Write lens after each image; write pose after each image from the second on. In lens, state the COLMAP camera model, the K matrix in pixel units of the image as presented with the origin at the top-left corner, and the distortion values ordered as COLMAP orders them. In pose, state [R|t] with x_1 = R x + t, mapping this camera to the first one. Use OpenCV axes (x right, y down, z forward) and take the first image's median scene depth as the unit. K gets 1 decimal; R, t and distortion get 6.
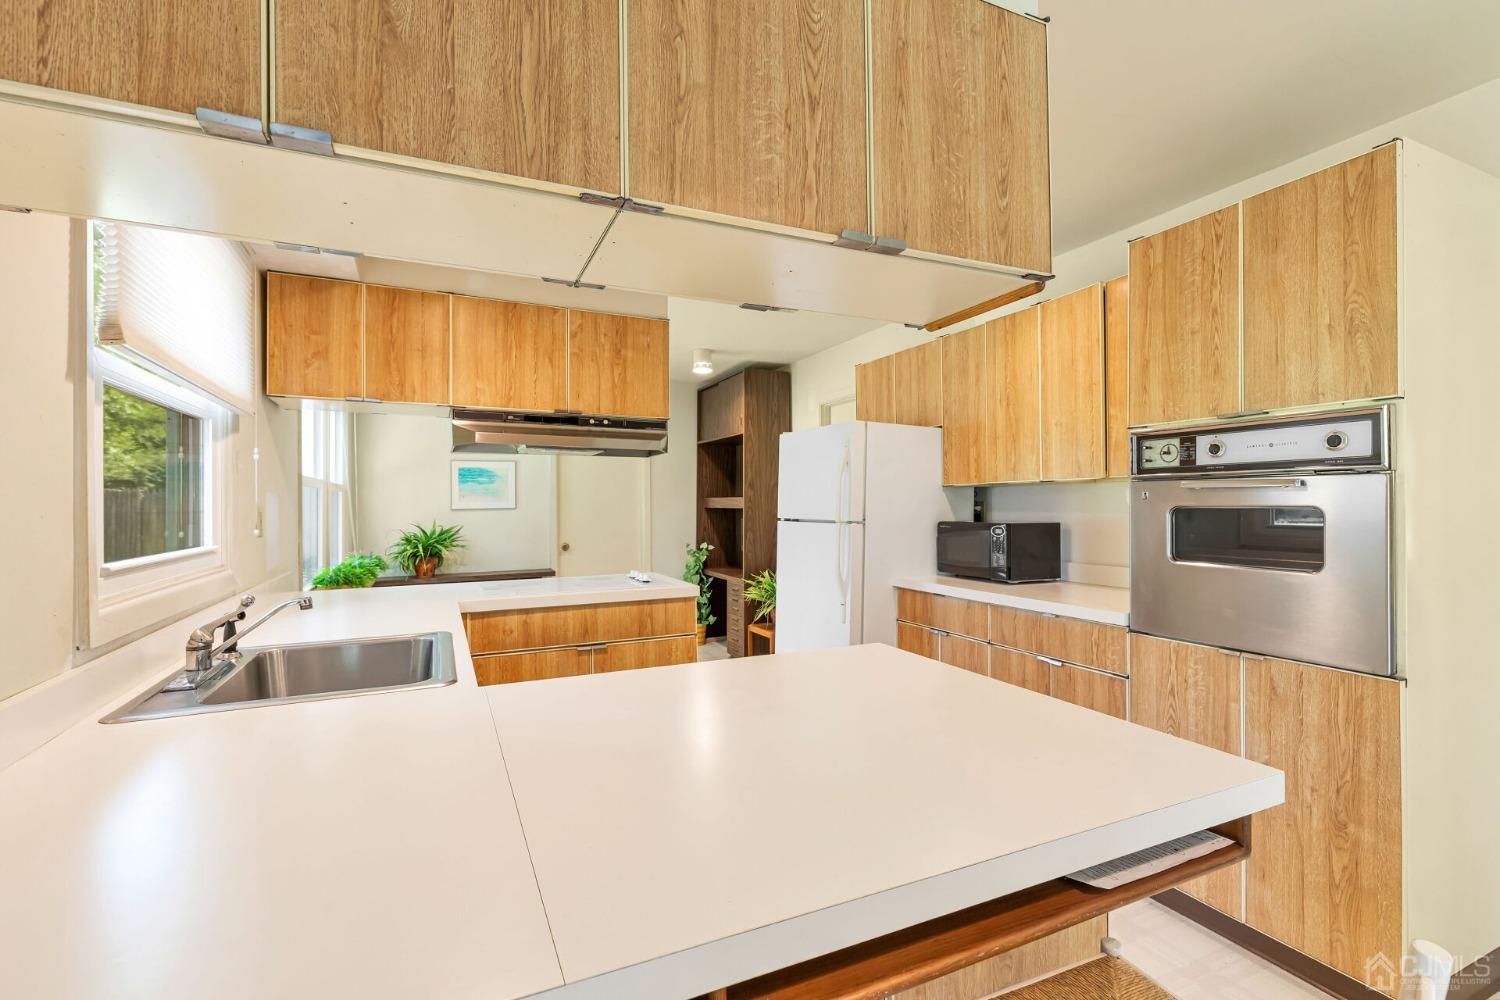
lens RADIAL K [[679.9, 0, 756.0], [0, 679.9, 501.2], [0, 0, 1]] dist [0.013204, -0.007797]
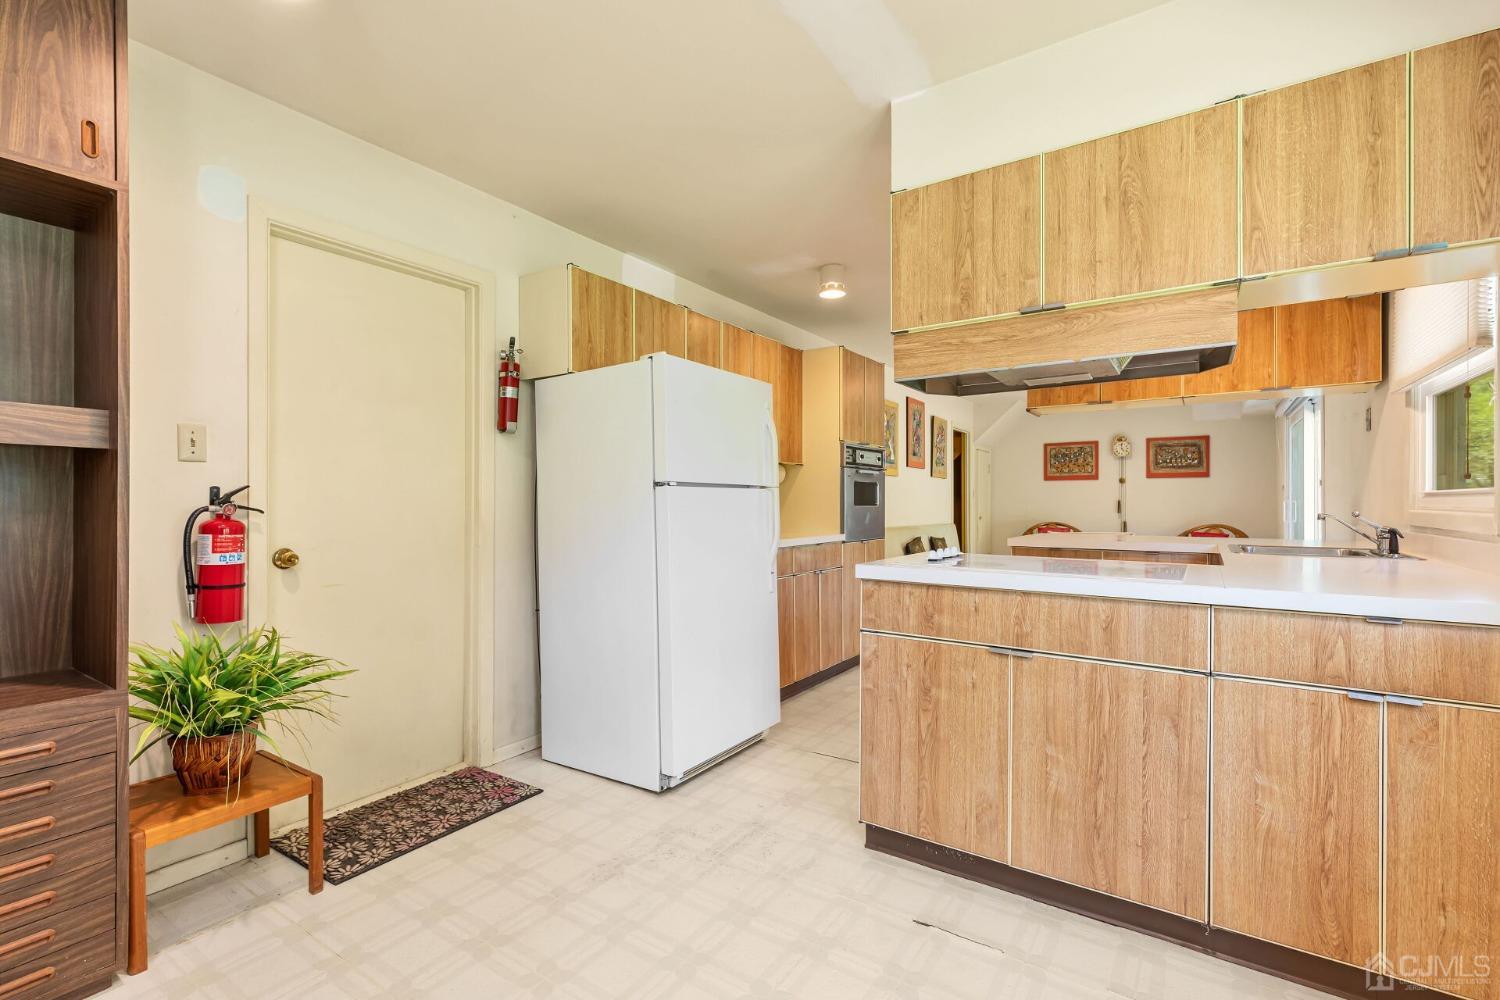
lens RADIAL K [[679.9, 0, 756.0], [0, 679.9, 501.2], [0, 0, 1]] dist [0.013204, -0.007797]
pose [[-0.512888, 0.006802, 0.858428, -0.811266], [-0.002286, 0.999954, -0.009289, 0.069772], [-0.858452, -0.006726, -0.512849, 1.782076]]
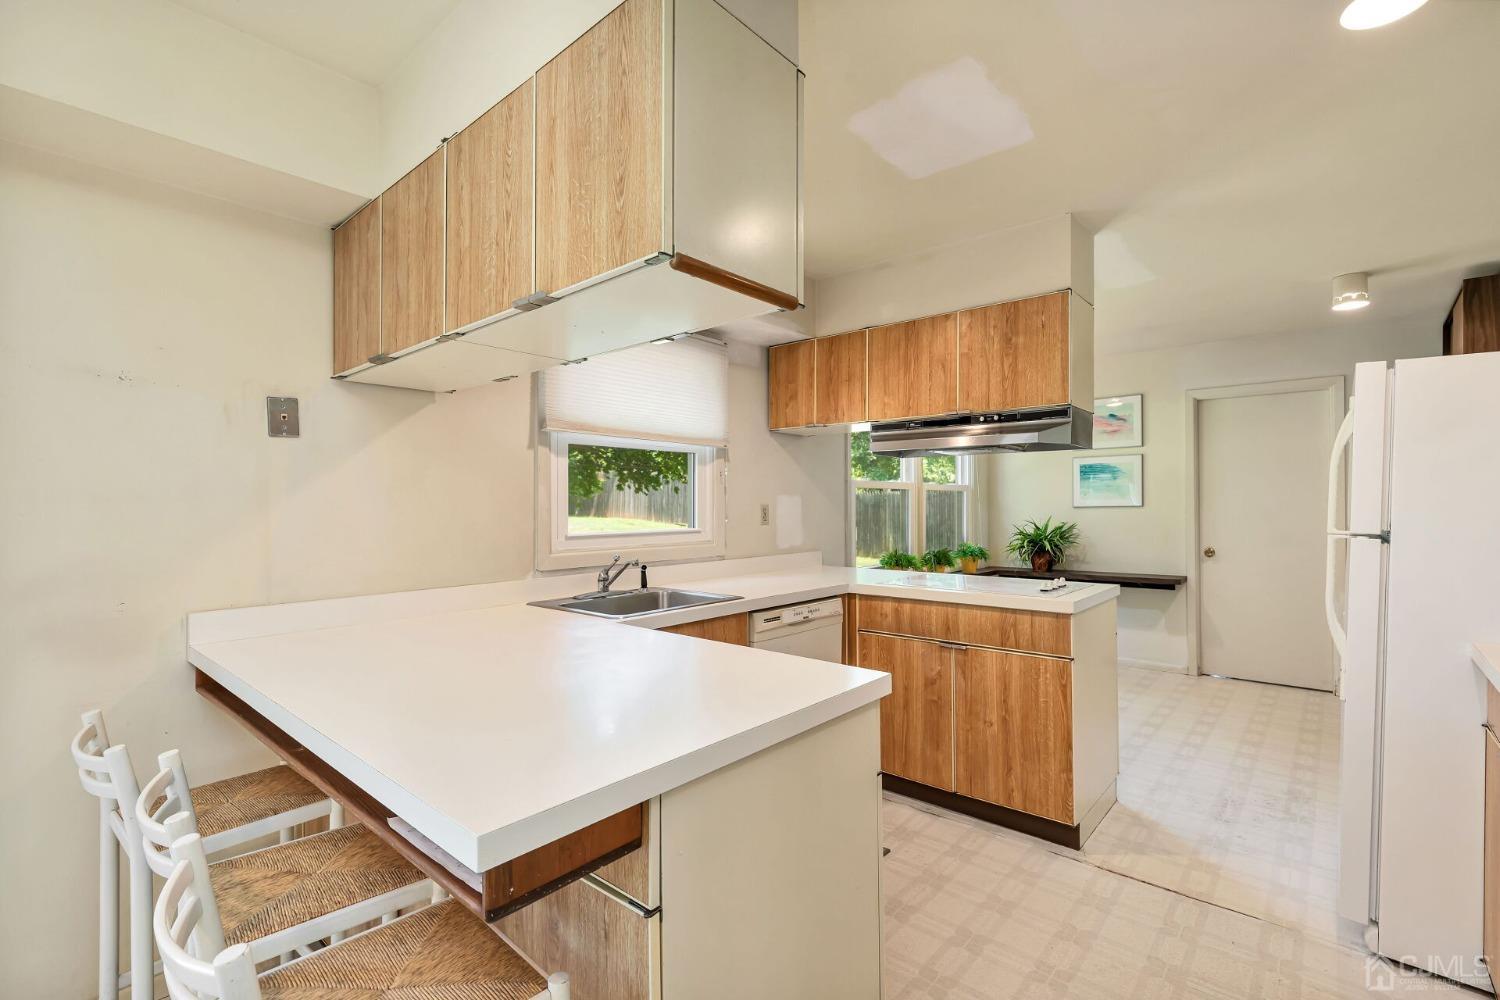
lens RADIAL K [[679.9, 0, 756.0], [0, 679.9, 501.2], [0, 0, 1]] dist [0.013204, -0.007797]
pose [[0.404646, 0.000504, -0.914473, 0.554412], [0.006140, 0.999976, 0.003268, -0.004299], [0.914453, -0.006937, 0.404633, 0.322511]]
